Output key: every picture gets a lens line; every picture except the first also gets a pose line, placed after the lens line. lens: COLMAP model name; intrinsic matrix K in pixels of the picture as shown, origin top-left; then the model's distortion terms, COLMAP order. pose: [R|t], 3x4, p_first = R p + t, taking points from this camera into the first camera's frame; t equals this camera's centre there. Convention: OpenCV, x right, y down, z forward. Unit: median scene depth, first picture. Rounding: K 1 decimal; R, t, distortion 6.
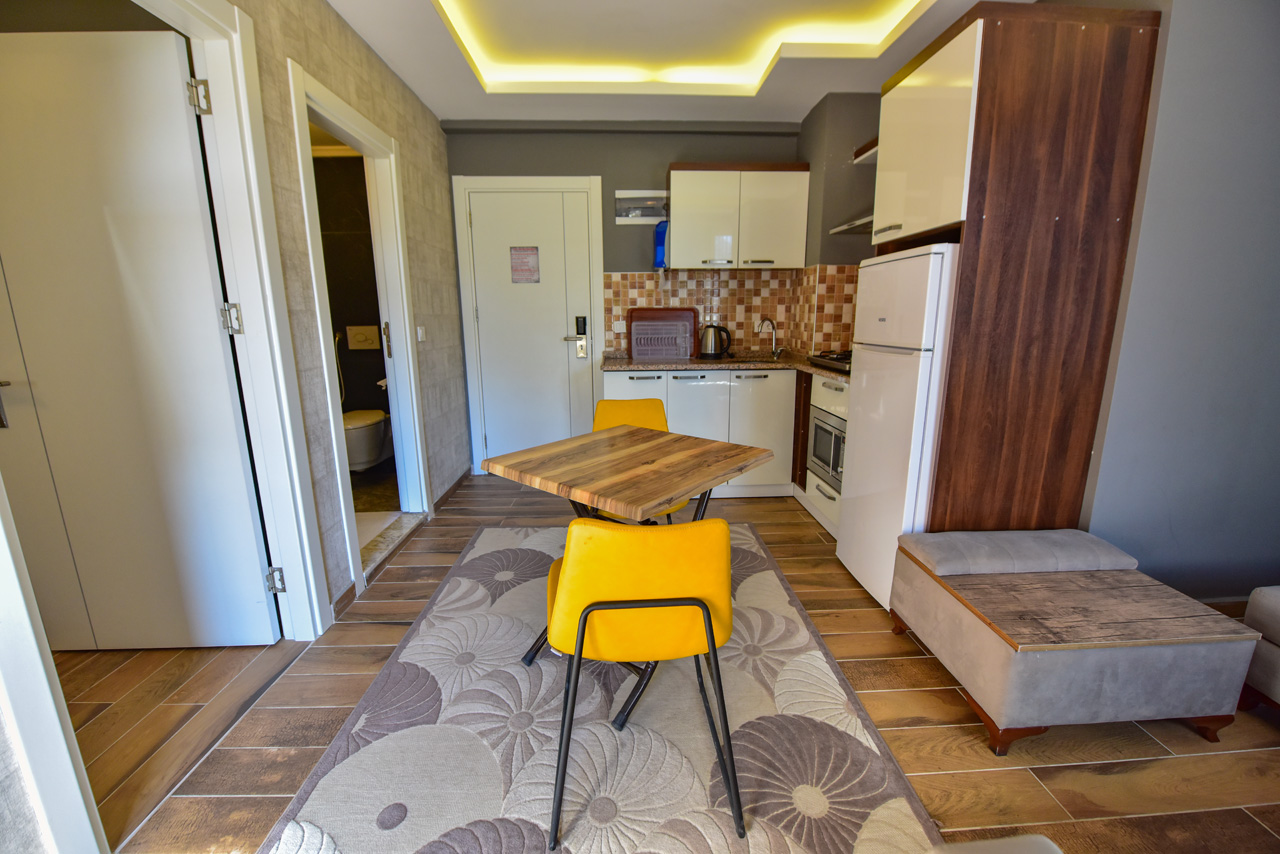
lens RADIAL K [[506.4, 0, 649.2], [0, 506.4, 419.4], [0, 0, 1]] dist [-0.016436, -0.003040]
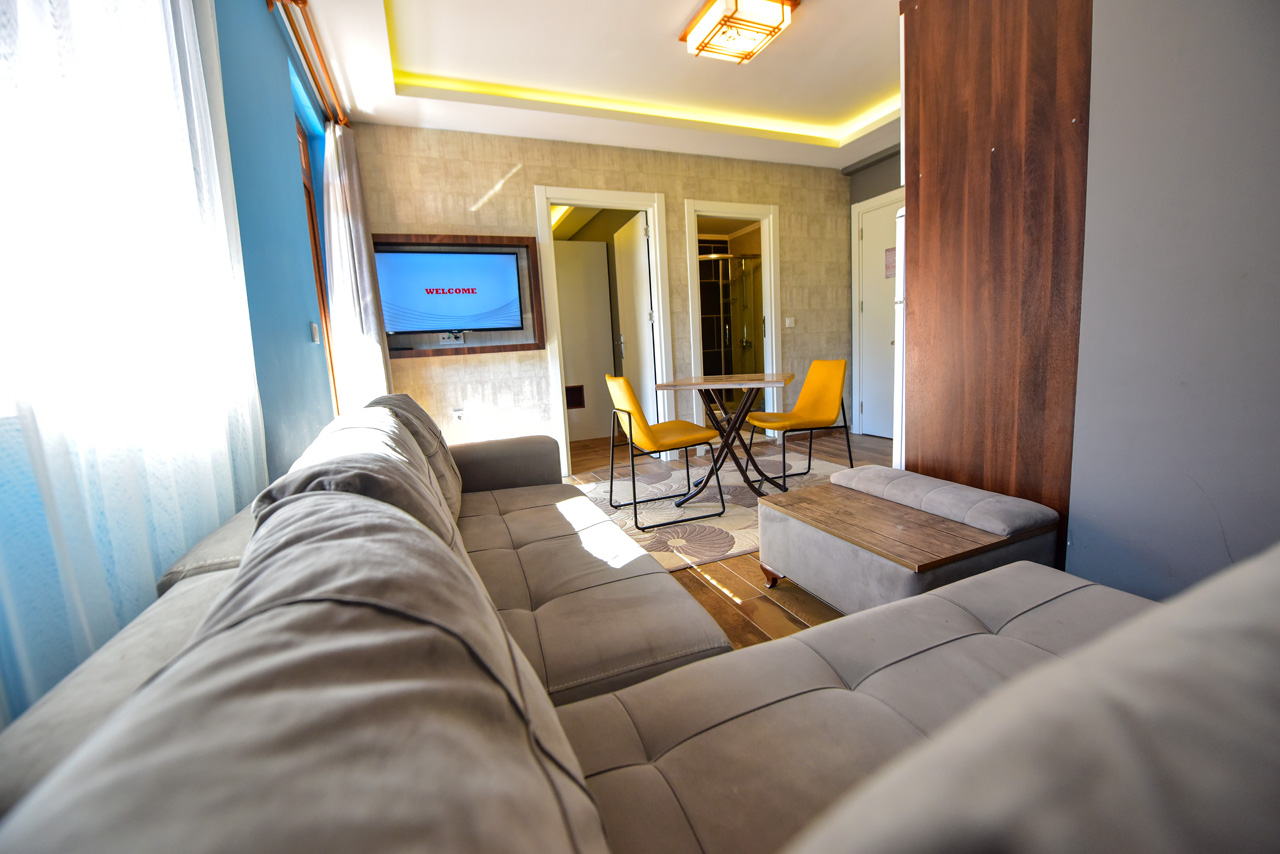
lens RADIAL K [[506.4, 0, 637.3], [0, 506.4, 421.3], [0, 0, 1]] dist [-0.016436, -0.003040]
pose [[0.342466, 0.121190, -0.931681, 0.798869], [-0.134138, 0.987794, 0.079182, 0.063718], [0.929905, 0.097857, 0.354542, 0.045341]]
